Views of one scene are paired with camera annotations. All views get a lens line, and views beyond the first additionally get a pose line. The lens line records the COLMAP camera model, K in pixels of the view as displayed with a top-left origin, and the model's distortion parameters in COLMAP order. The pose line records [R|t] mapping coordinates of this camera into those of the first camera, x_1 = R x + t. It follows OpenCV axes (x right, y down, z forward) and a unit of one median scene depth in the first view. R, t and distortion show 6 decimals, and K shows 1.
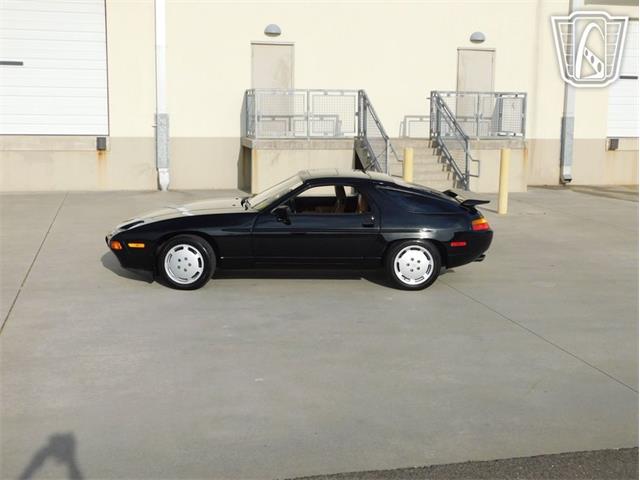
lens RADIAL K [[841.1, 0, 320.0], [0, 841.1, 240.0], [0, 0, 1]] dist [-0.006447, 0.030357]
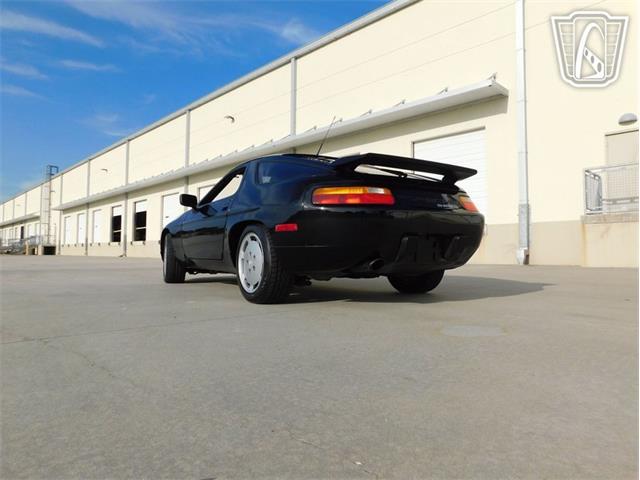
lens RADIAL K [[438.3, 0, 319.9], [0, 438.3, 234.4], [0, 0, 1]] dist [-0.077038, 0.068798]
pose [[0.504681, -0.051159, -0.861789, 0.221701], [-0.132255, 0.981878, -0.135739, 0.024142], [0.853115, 0.182481, 0.488769, 0.440992]]
